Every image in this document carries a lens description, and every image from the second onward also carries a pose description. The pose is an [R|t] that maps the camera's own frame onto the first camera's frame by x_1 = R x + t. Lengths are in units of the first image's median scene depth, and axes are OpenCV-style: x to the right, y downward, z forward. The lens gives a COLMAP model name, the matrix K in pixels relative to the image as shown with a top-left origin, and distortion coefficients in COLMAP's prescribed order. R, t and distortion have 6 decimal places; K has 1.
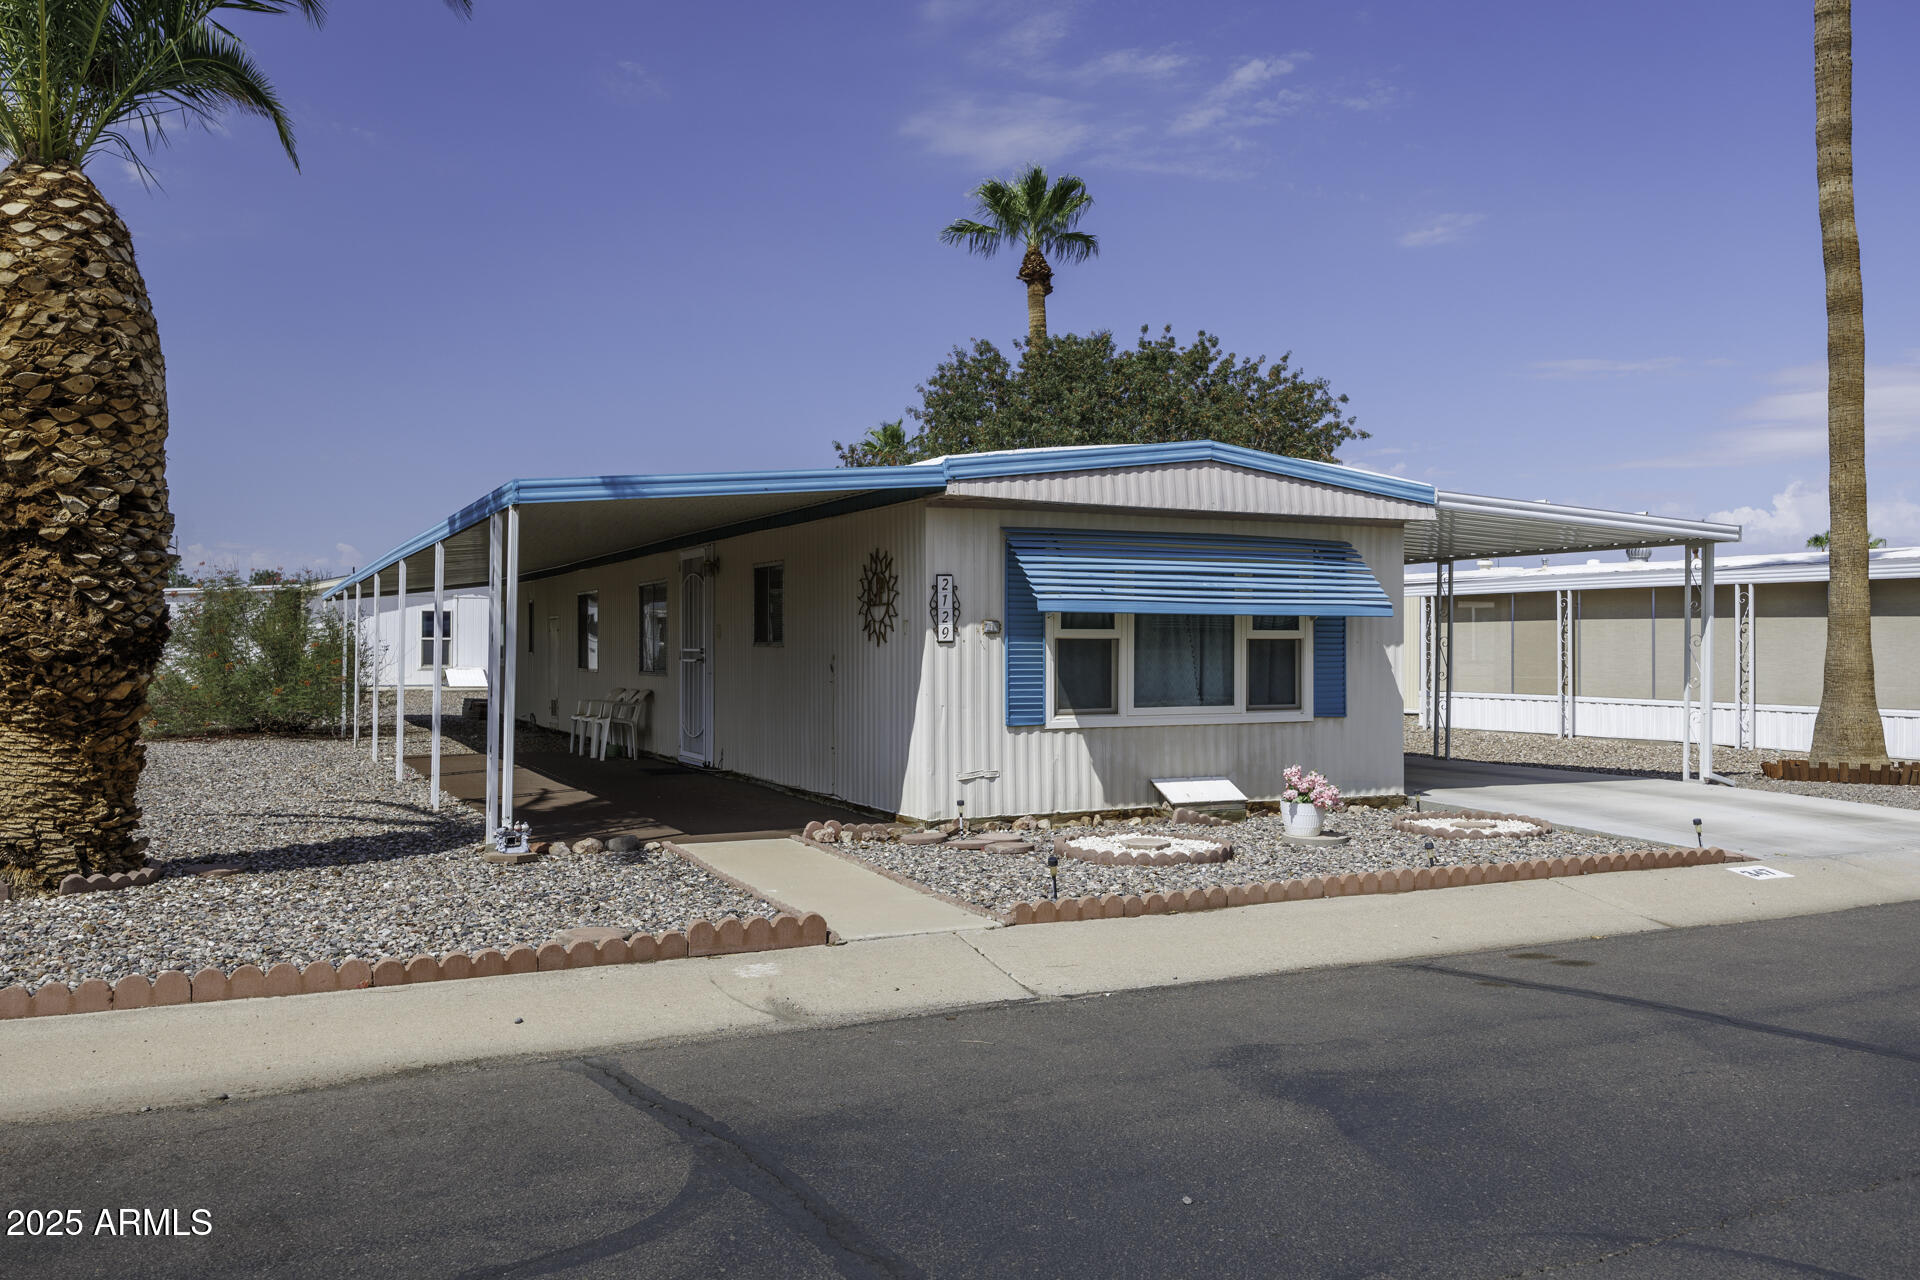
lens RADIAL K [[1519.5, 0, 960.0], [0, 1519.5, 640.0], [0, 0, 1]] dist [-0.000539, -0.005332]
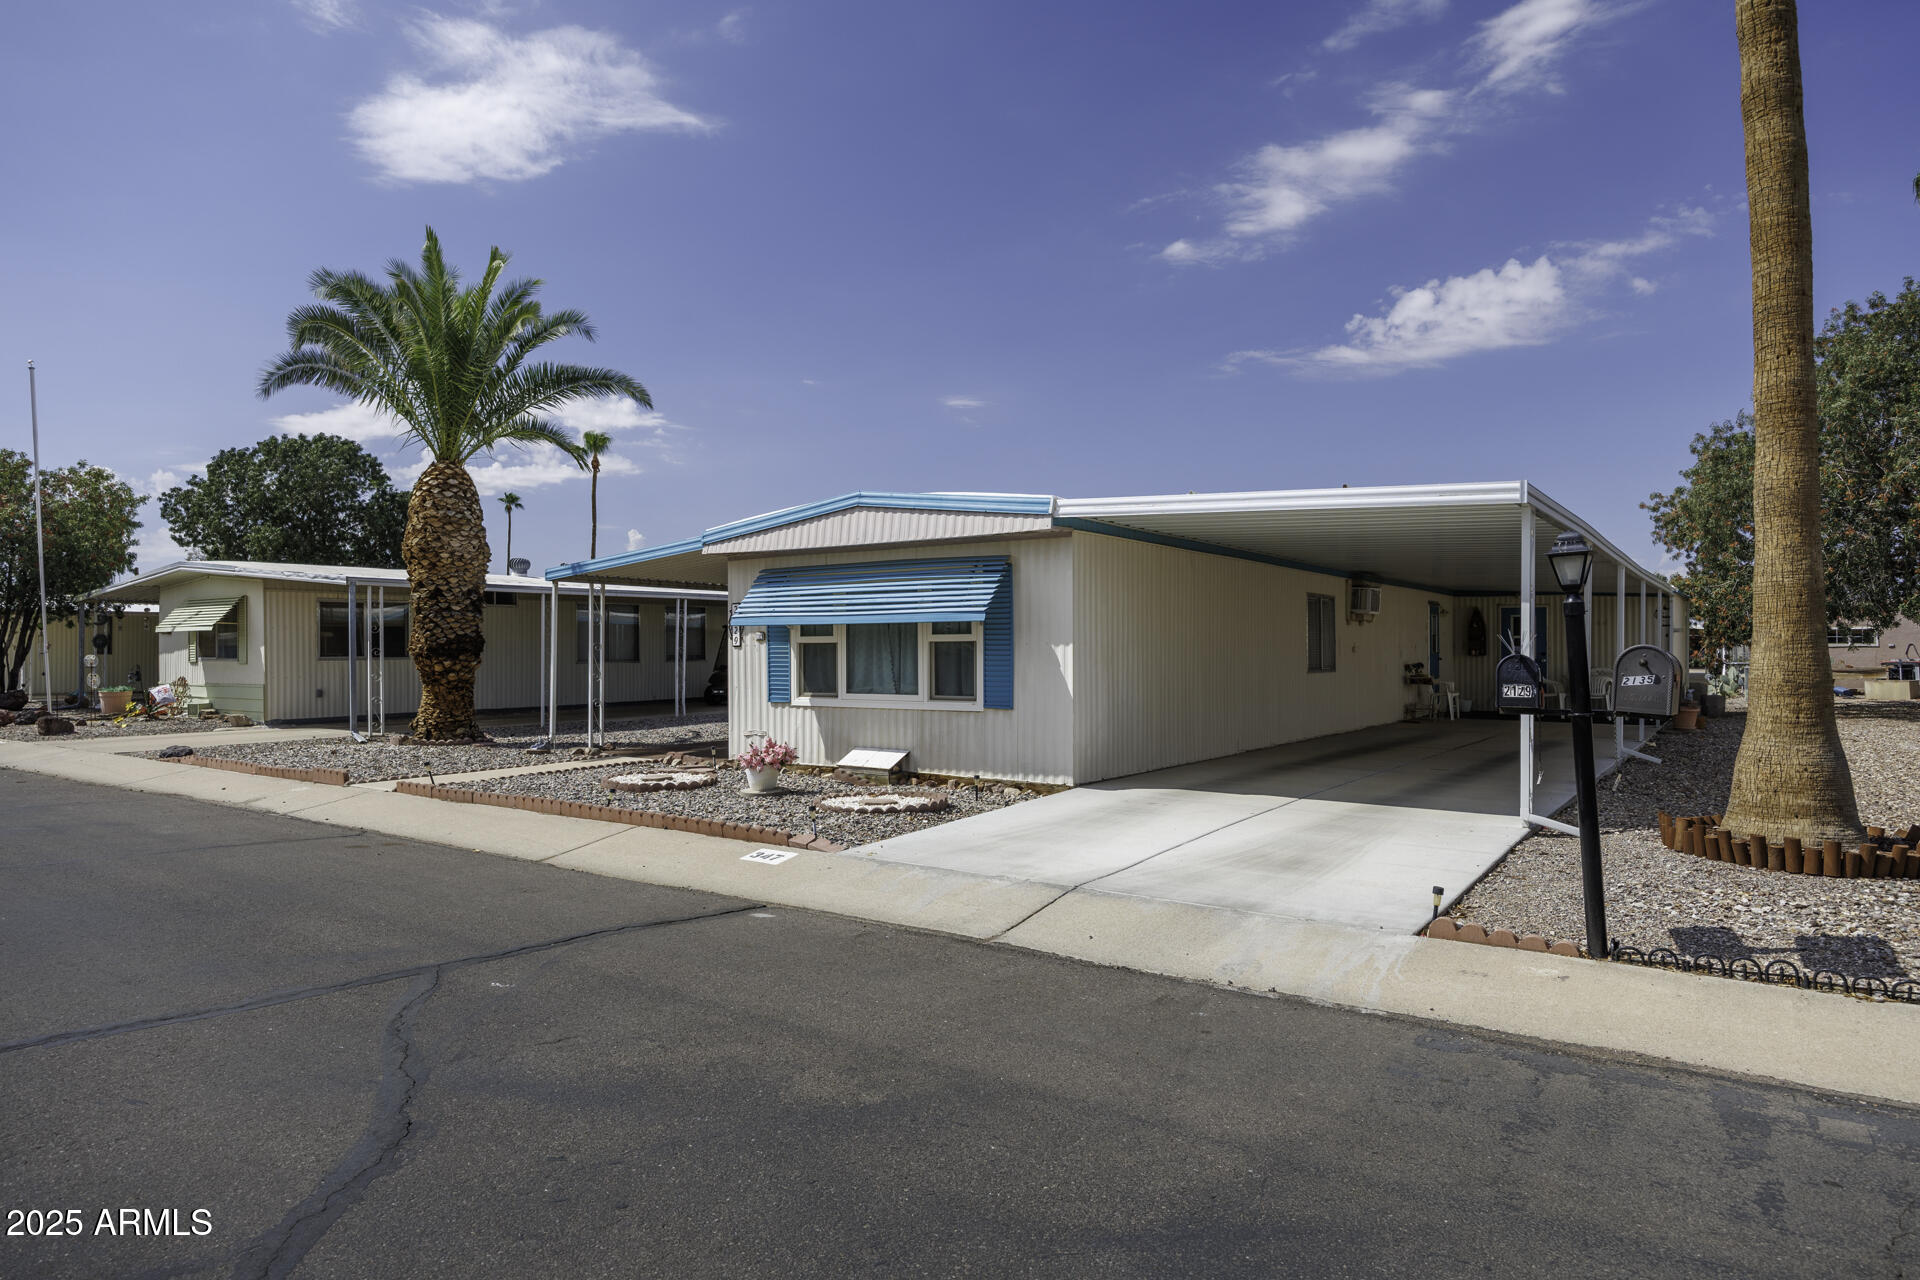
lens RADIAL K [[1137.6, 0, 960.0], [0, 1137.6, 640.0], [0, 0, 1]] dist [-0.031810, 0.036293]
pose [[0.478325, -0.009501, -0.878131, 1.044486], [0.008174, 0.999946, -0.006367, 0.004024], [0.878145, -0.004133, 0.478377, 0.594799]]
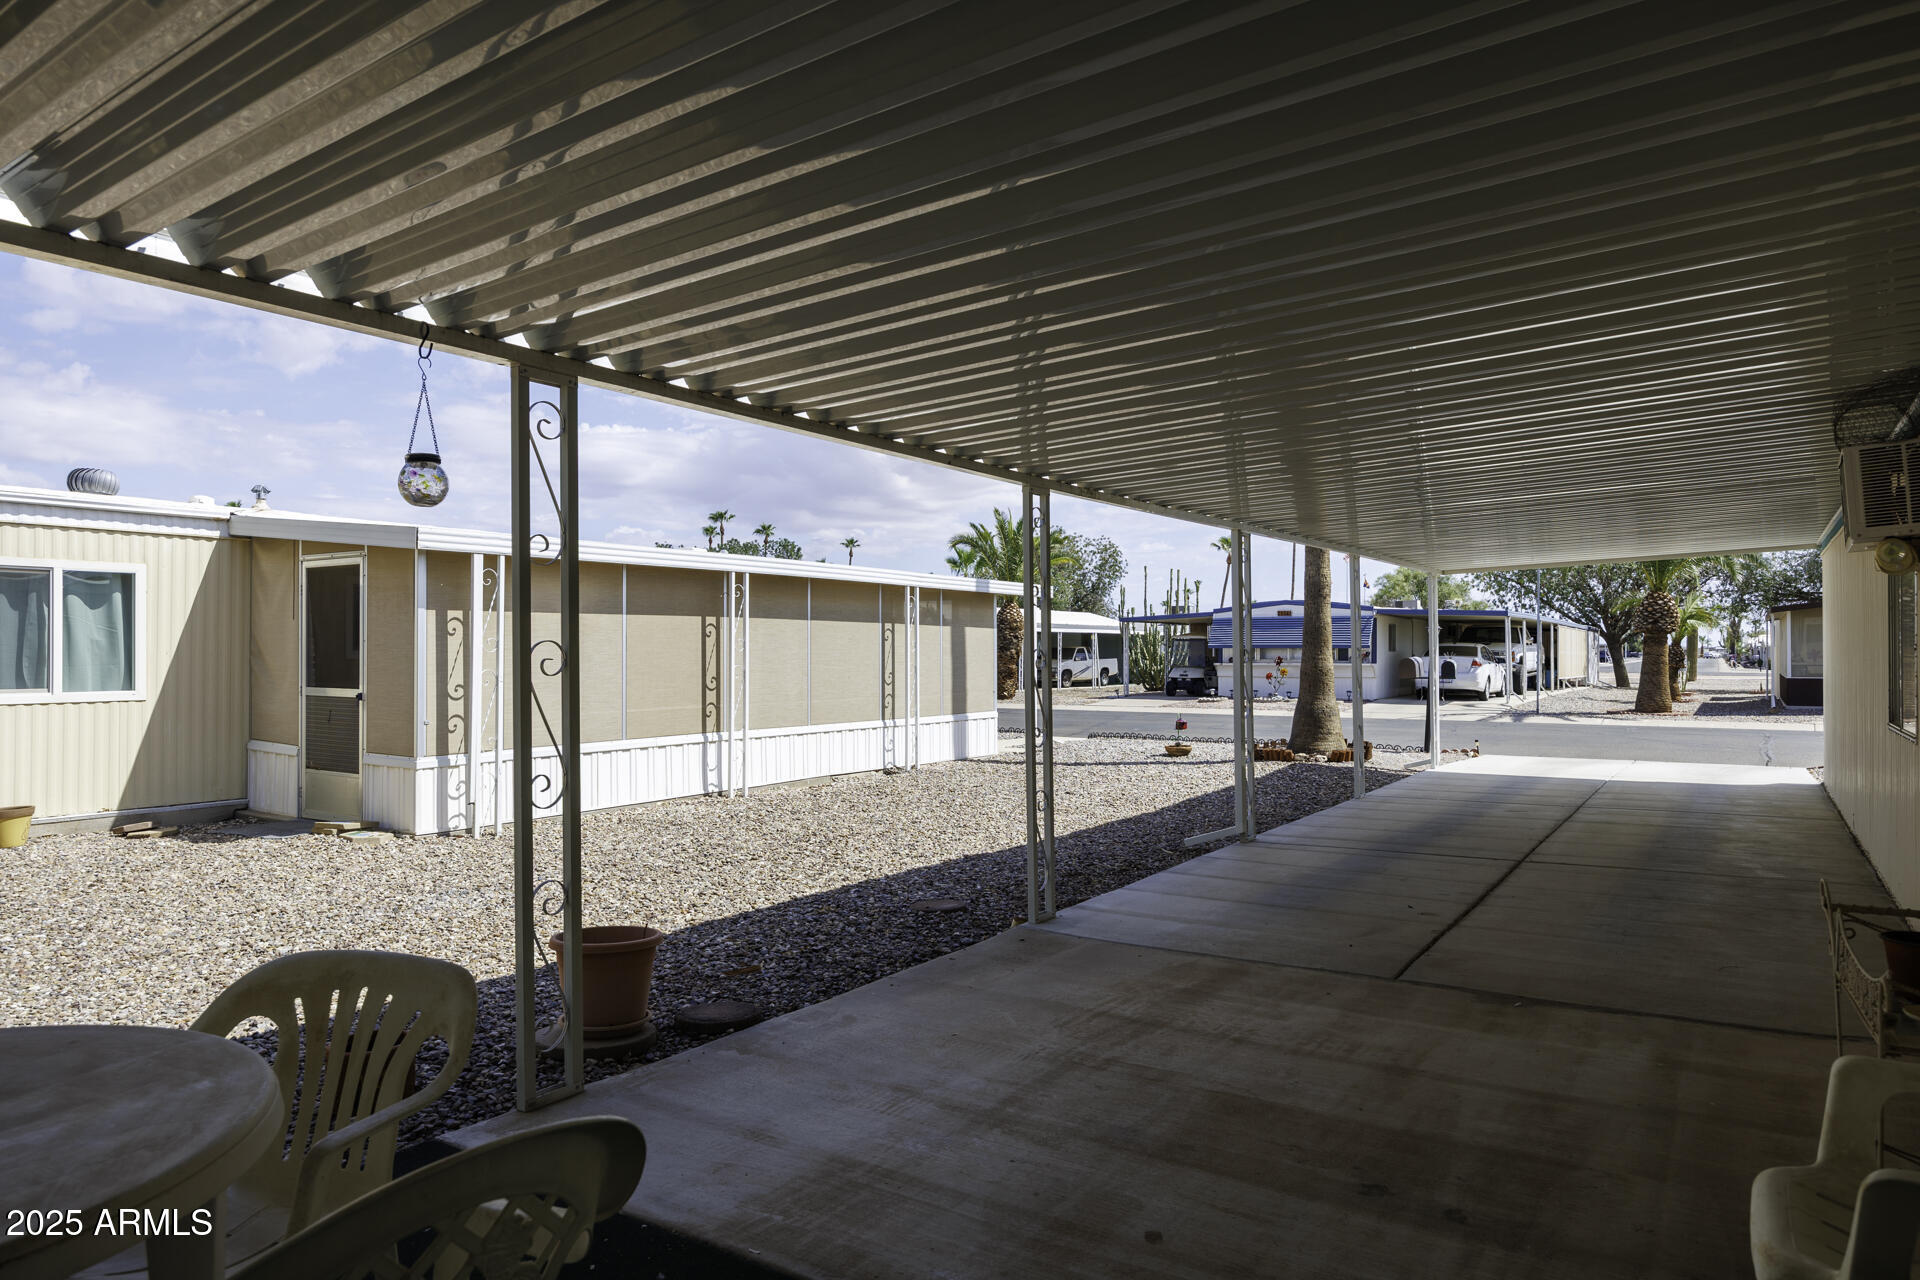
lens RADIAL K [[1232.4, 0, 960.0], [0, 1232.4, 640.0], [0, 0, 1]] dist [-0.005240, -0.002153]
pose [[-0.521356, 0.007694, 0.853304, -0.225977], [-0.000503, 0.999956, -0.009324, 0.004074], [-0.853339, -0.005290, -0.521330, 2.284003]]
